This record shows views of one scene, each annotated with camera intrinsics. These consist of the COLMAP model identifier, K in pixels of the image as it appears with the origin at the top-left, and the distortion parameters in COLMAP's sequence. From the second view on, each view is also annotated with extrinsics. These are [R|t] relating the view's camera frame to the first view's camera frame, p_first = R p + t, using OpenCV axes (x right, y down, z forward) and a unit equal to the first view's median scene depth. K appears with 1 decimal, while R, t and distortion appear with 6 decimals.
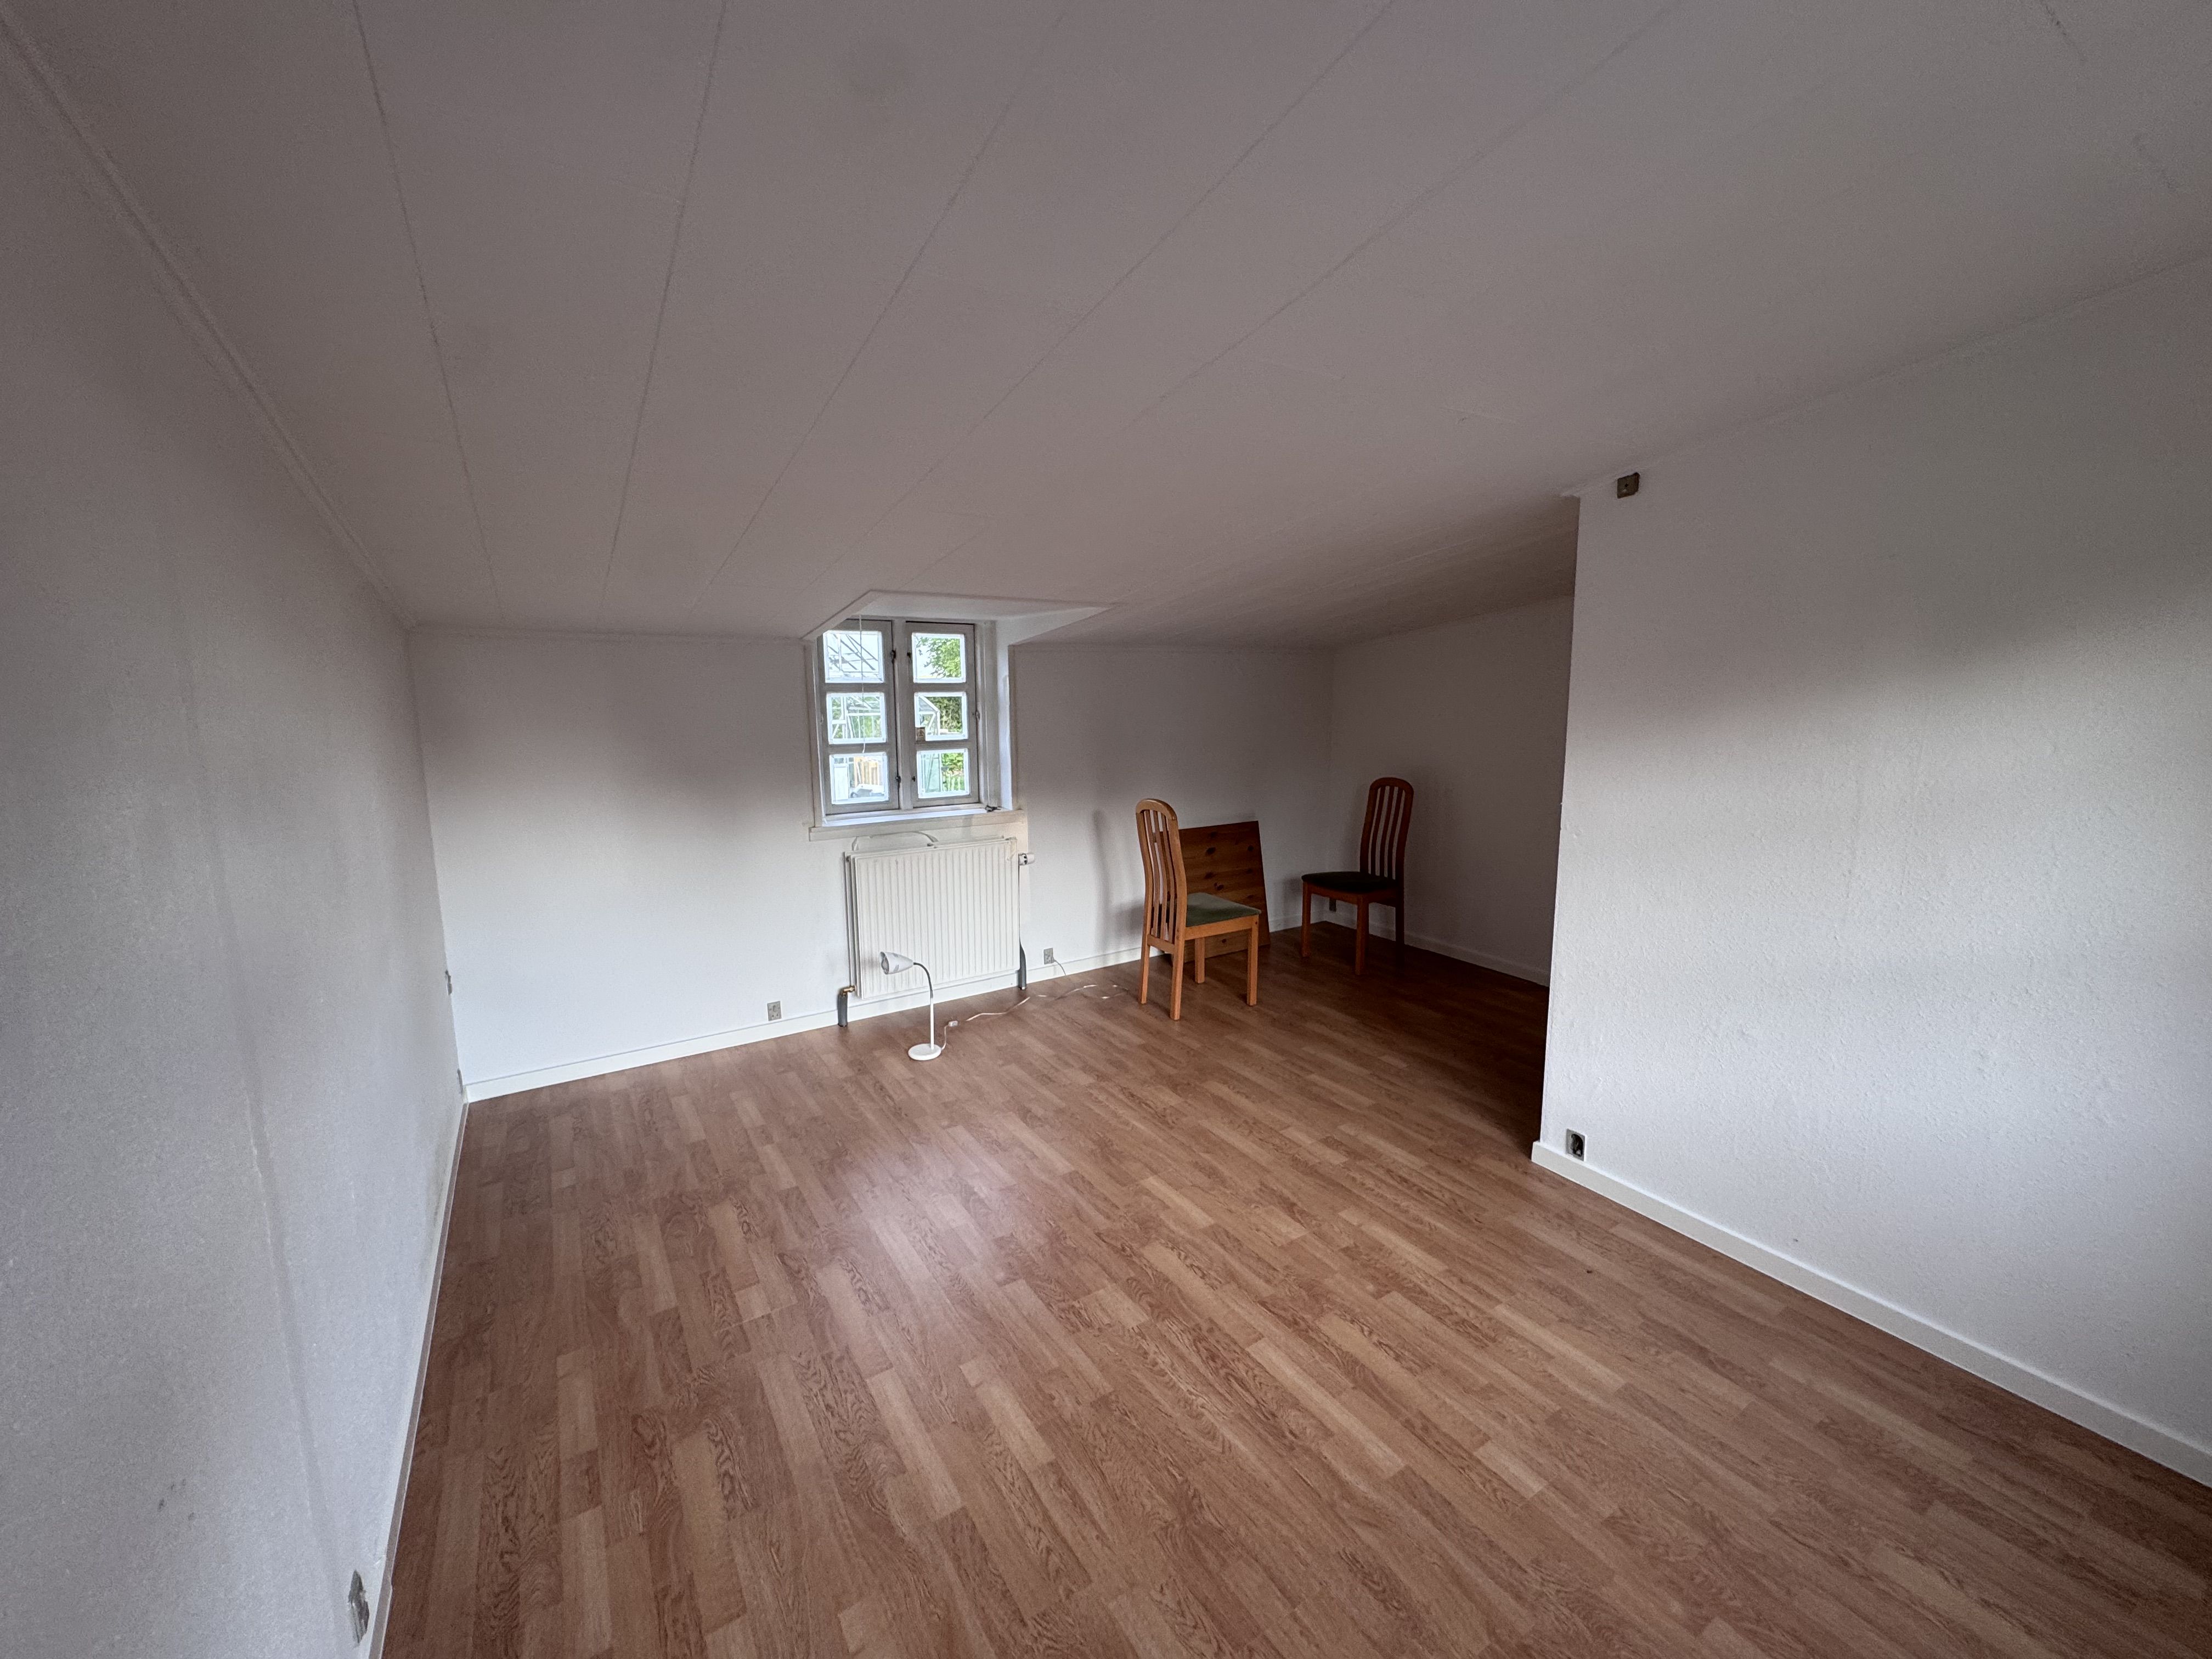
lens RADIAL K [[877.3, 0, 1105.3], [0, 877.3, 822.3], [0, 0, 1]] dist [-0.004681, 0.000023]
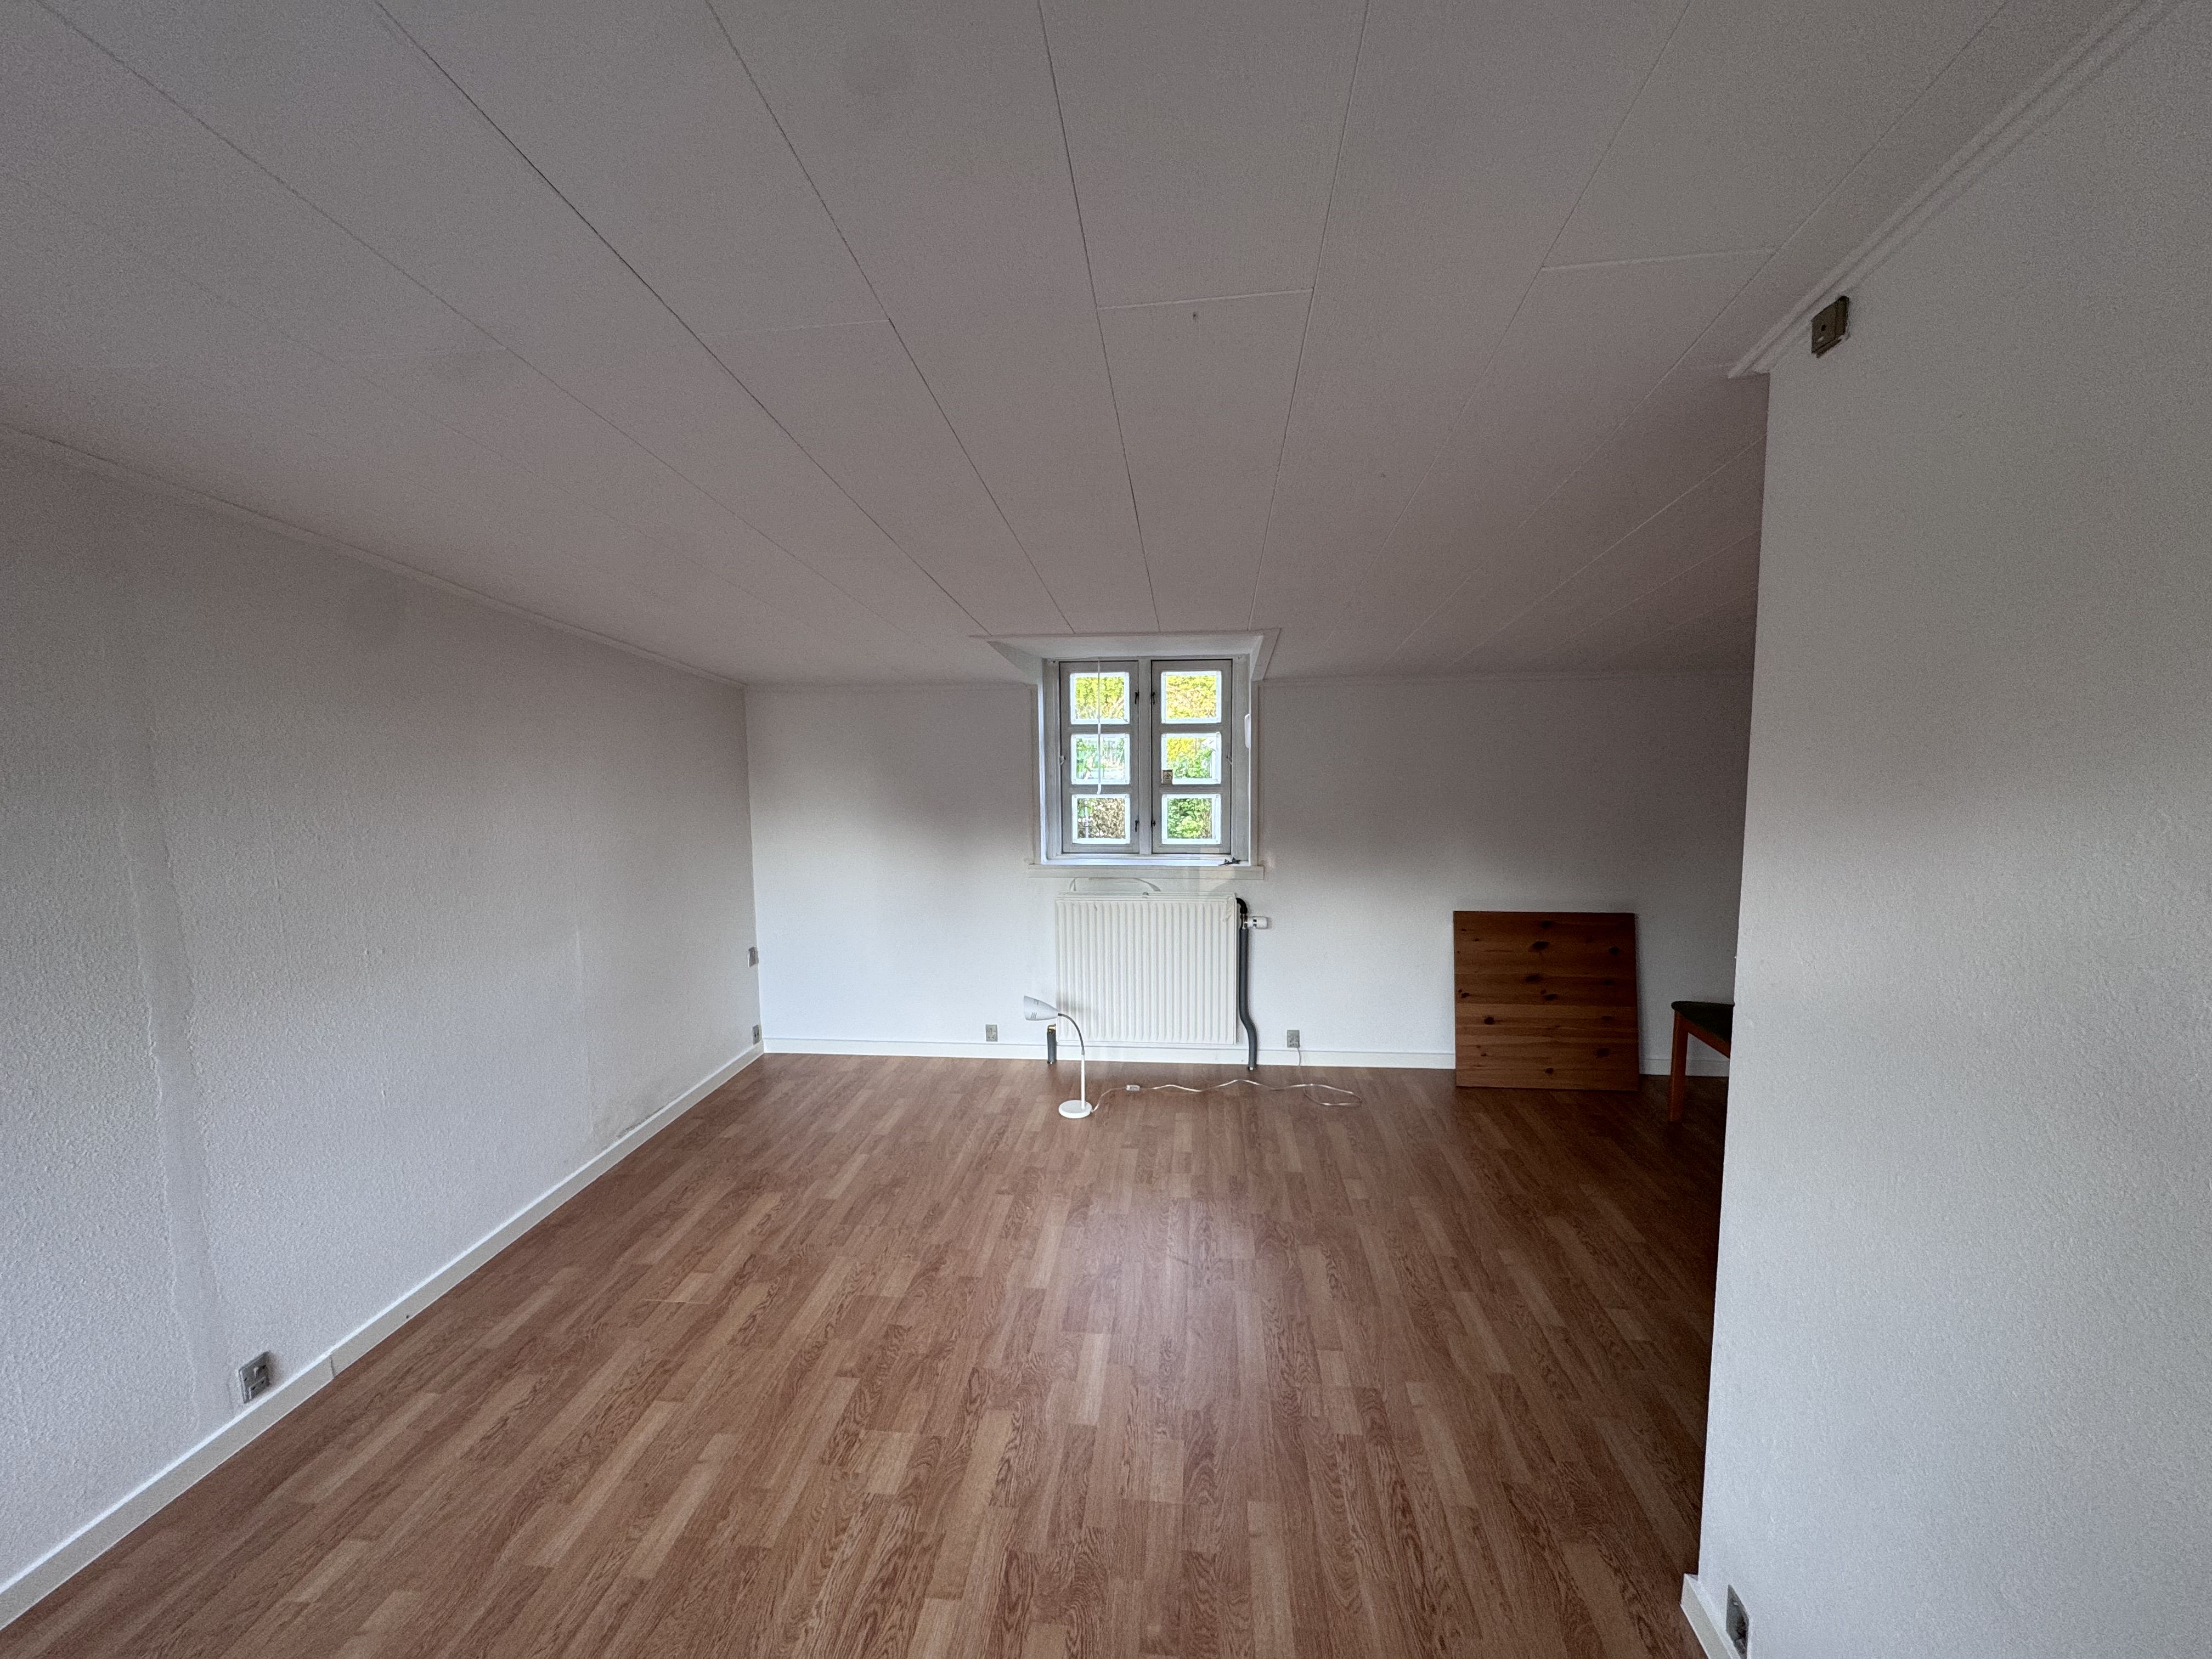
lens RADIAL K [[877.3, 0, 1105.3], [0, 877.3, 822.3], [0, 0, 1]] dist [-0.004681, 0.000023]
pose [[0.780117, 0.065370, -0.622209, 0.442219], [-0.088514, 0.996055, -0.006331, -0.052309], [0.619340, 0.060014, 0.782826, 0.283217]]
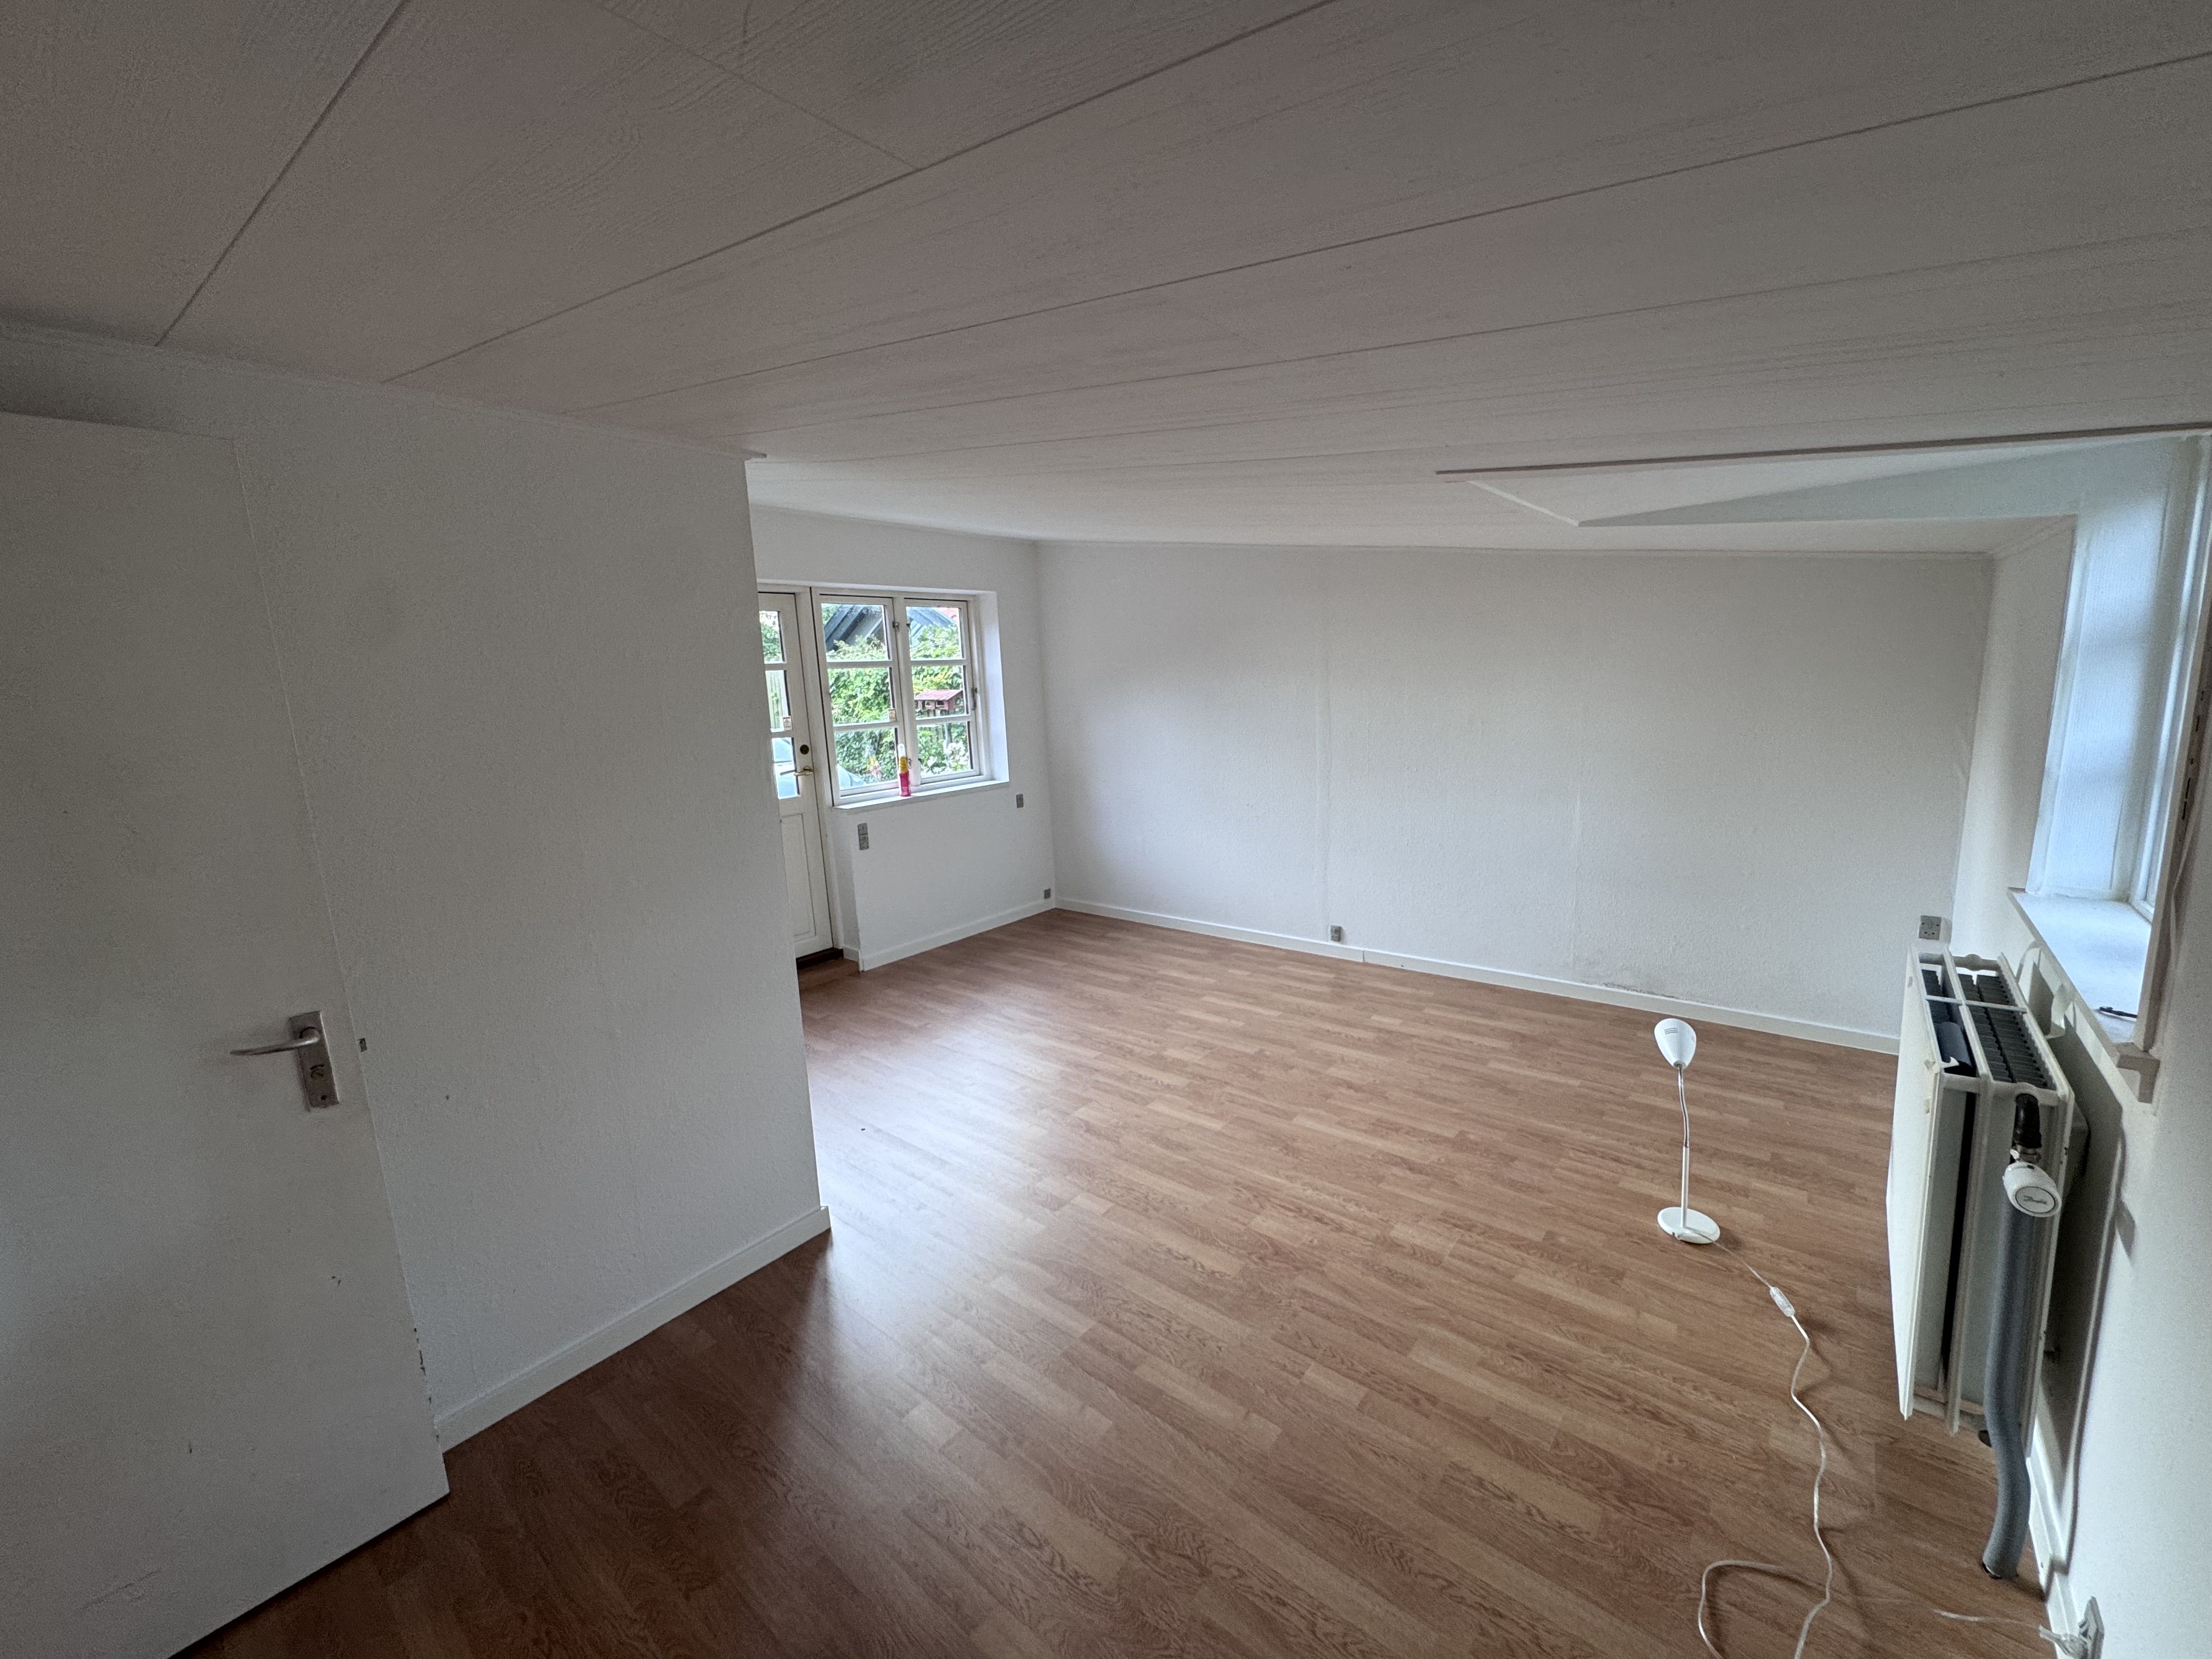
lens RADIAL K [[894.9, 0, 1111.1], [0, 894.9, 776.7], [0, 0, 1]] dist [-0.002449, -0.000095]
pose [[-0.951563, 0.086269, -0.295101, 0.383594], [0.007974, 0.966429, 0.256809, -0.236039], [0.307349, 0.242017, -0.920307, 1.549245]]
